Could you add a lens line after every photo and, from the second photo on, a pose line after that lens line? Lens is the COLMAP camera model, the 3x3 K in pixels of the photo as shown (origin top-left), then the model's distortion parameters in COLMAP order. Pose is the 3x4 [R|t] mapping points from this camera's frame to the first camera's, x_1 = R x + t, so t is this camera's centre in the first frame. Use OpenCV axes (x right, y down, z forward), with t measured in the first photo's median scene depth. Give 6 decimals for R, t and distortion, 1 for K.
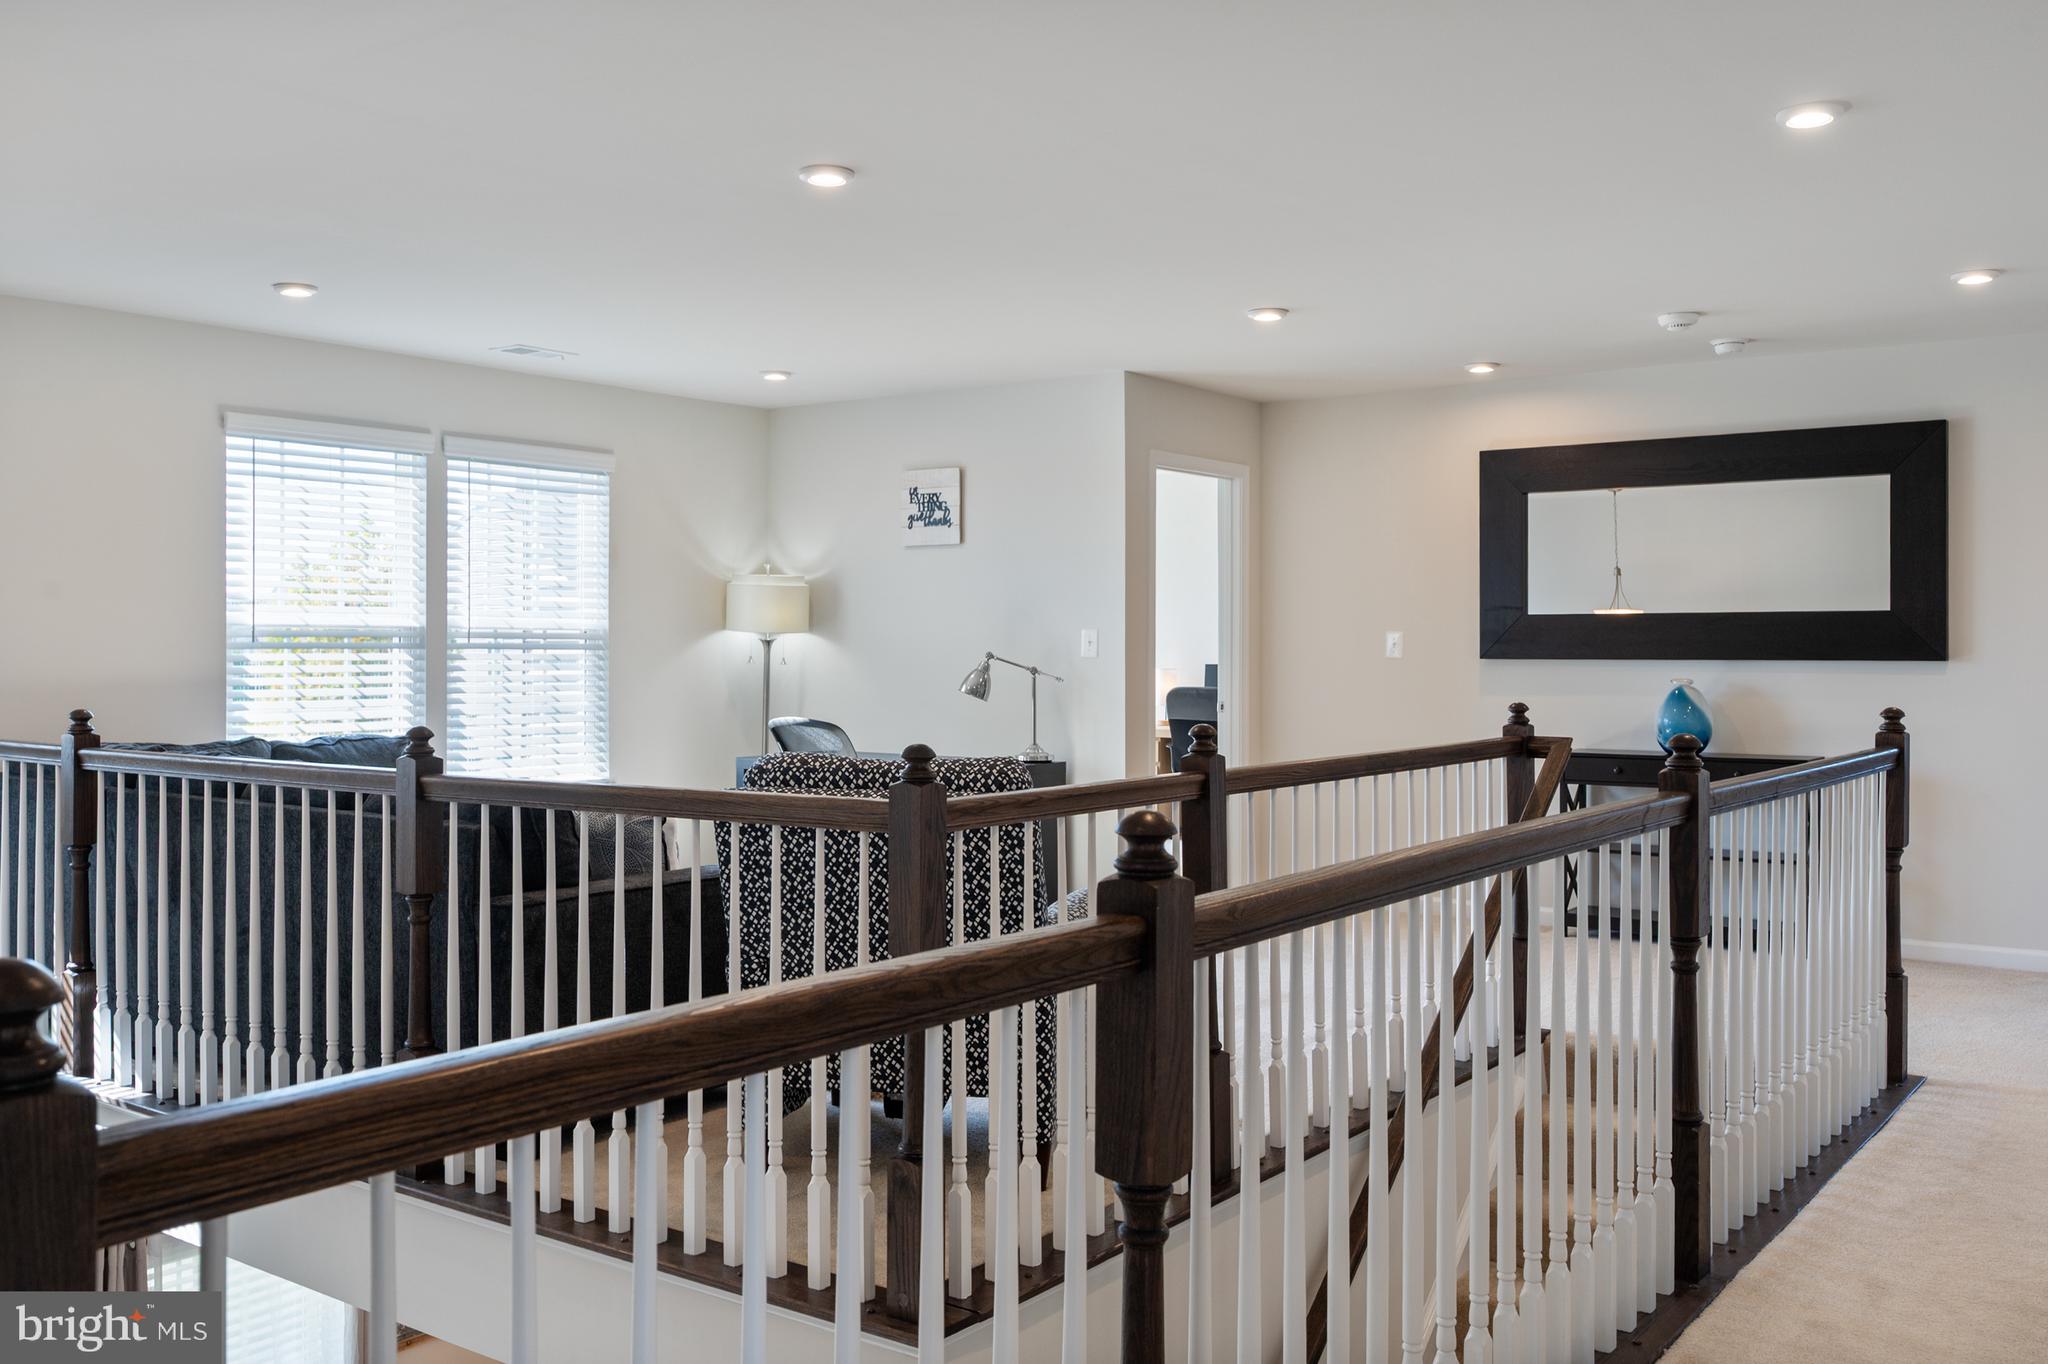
lens RADIAL K [[1806.0, 0, 1025.5], [0, 1806.0, 667.4], [0, 0, 1]] dist [-0.014039, -0.007820]
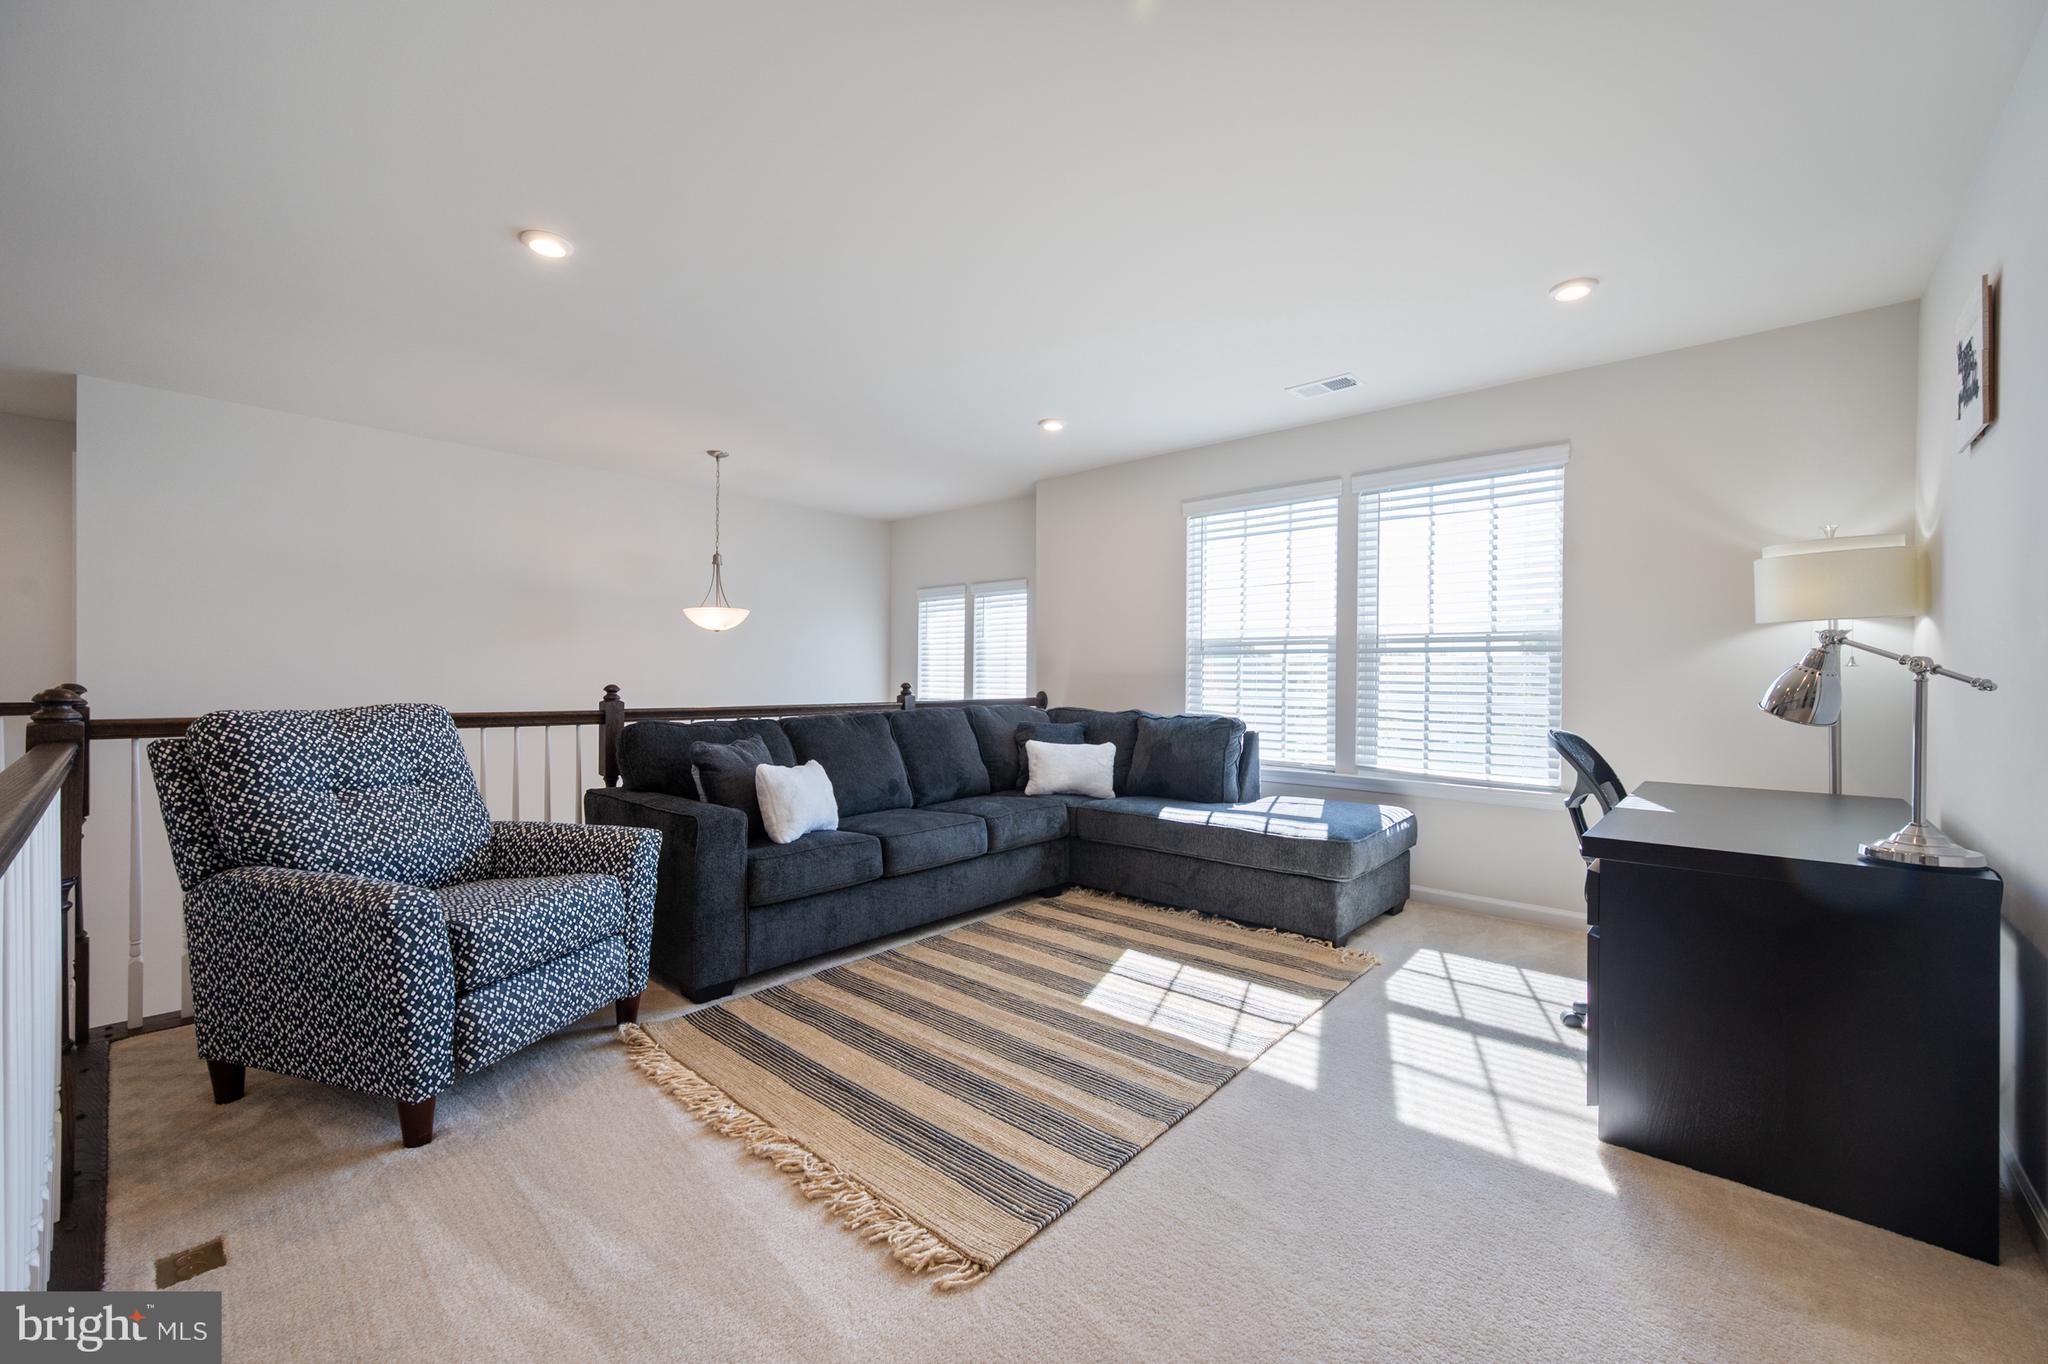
lens RADIAL K [[833.9, 0, 1025.5], [0, 833.9, 682.7], [0, 0, 1]] dist [0.003030, 0.000096]
pose [[-0.085017, 0.014193, -0.996278, 0.253046], [-0.007595, 0.999860, 0.014892, 0.002955], [0.996351, 0.008833, -0.084897, 0.819509]]
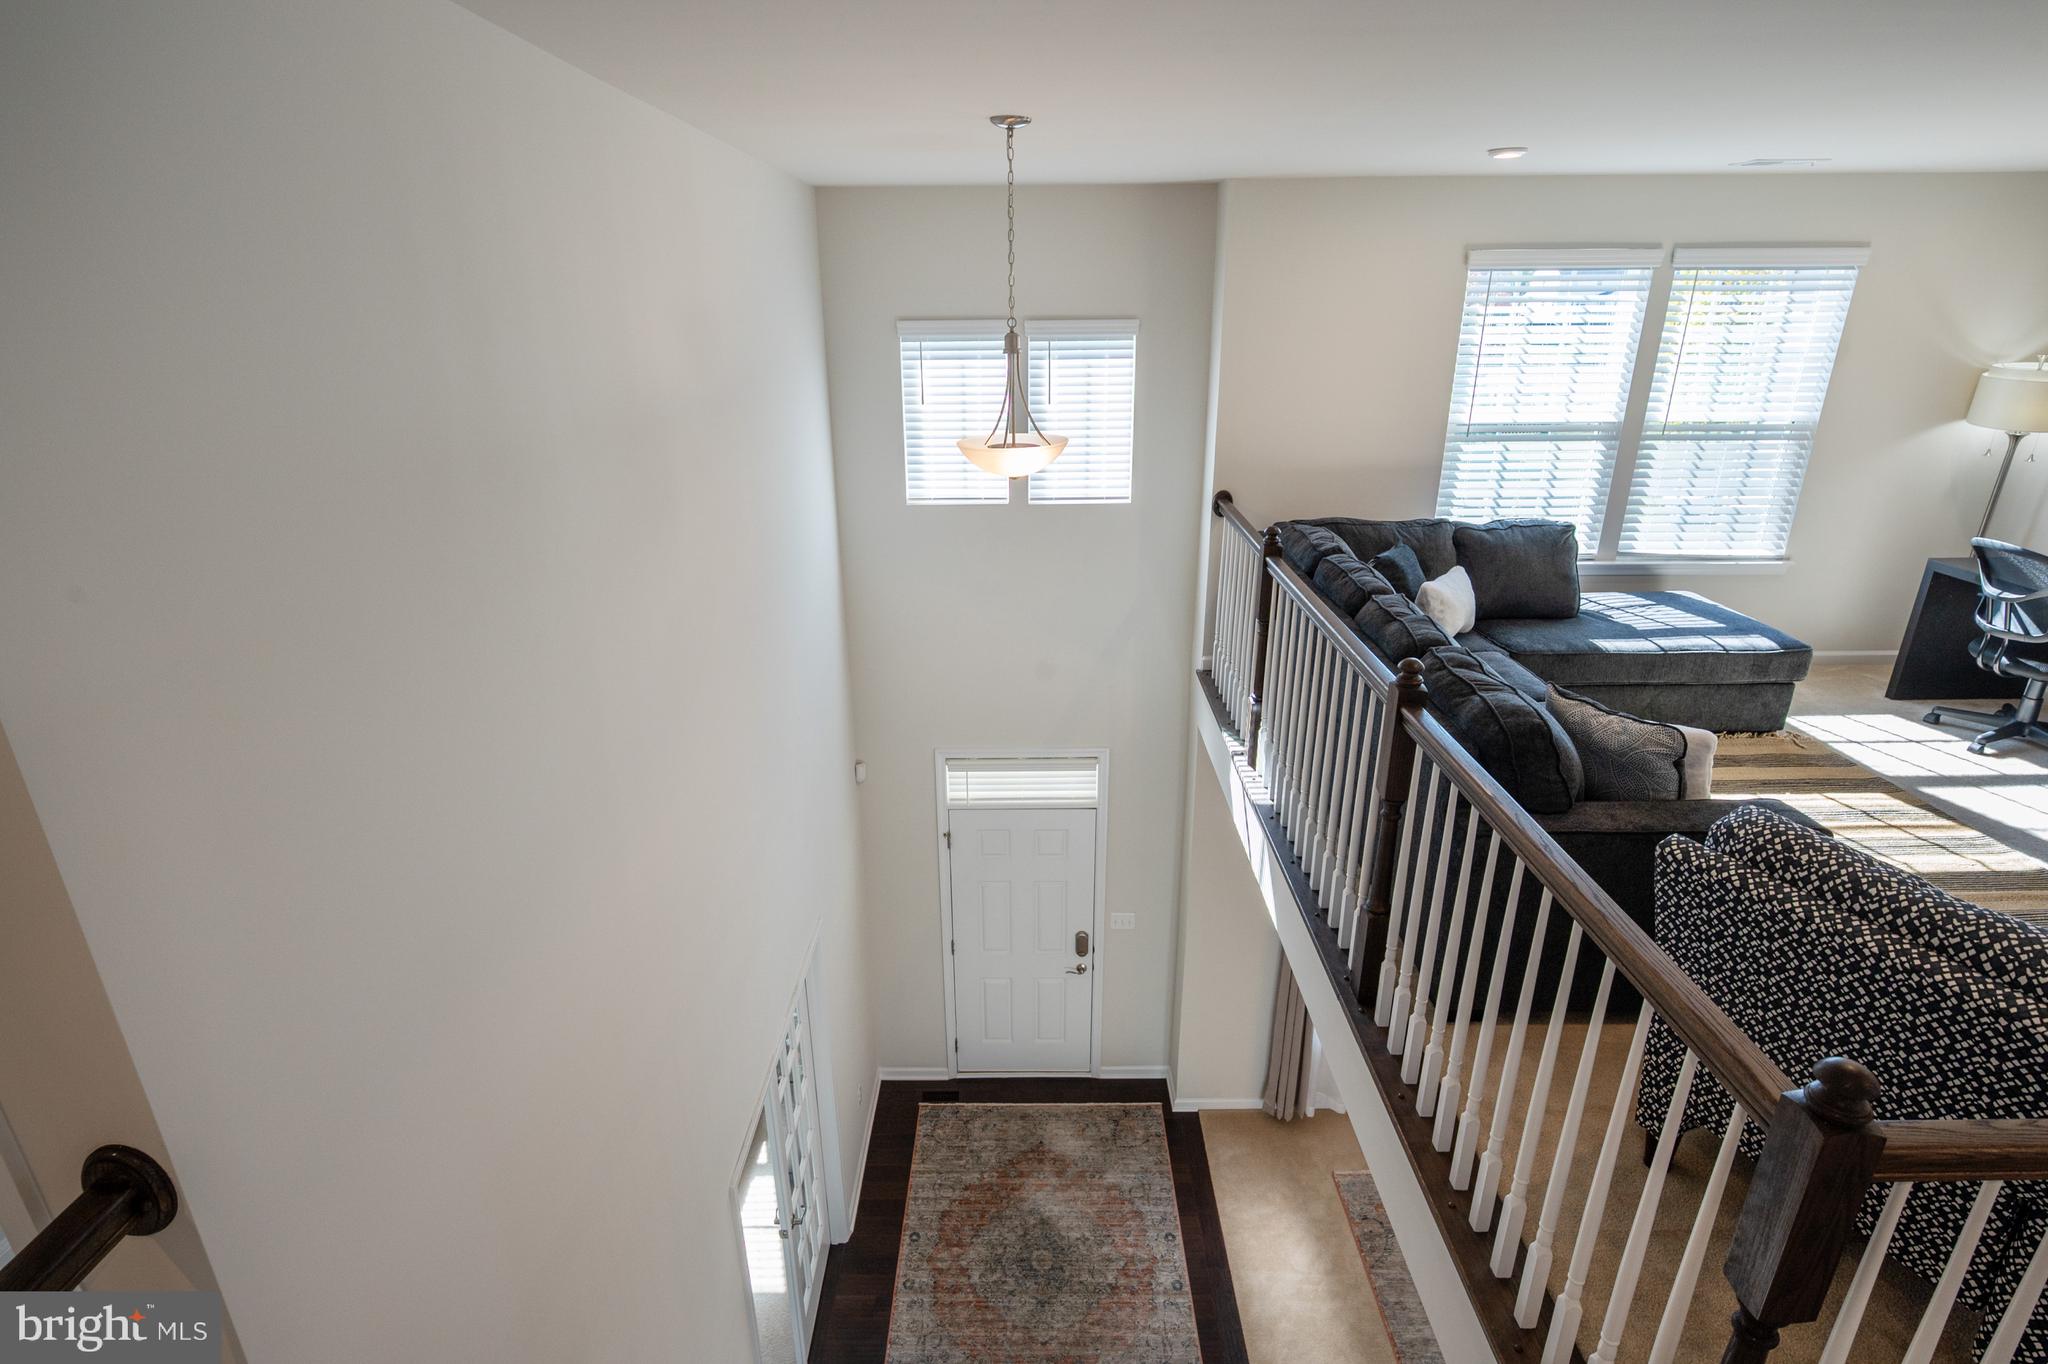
lens RADIAL K [[1027.1, 0, 1027.6], [0, 1027.1, 691.0], [0, 0, 1]] dist [-0.001491, -0.001559]
pose [[0.588866, 0.285600, -0.756089, 0.002943], [-0.000019, 0.935491, 0.353351, -0.095210], [0.808231, -0.208062, 0.550884, 0.258049]]
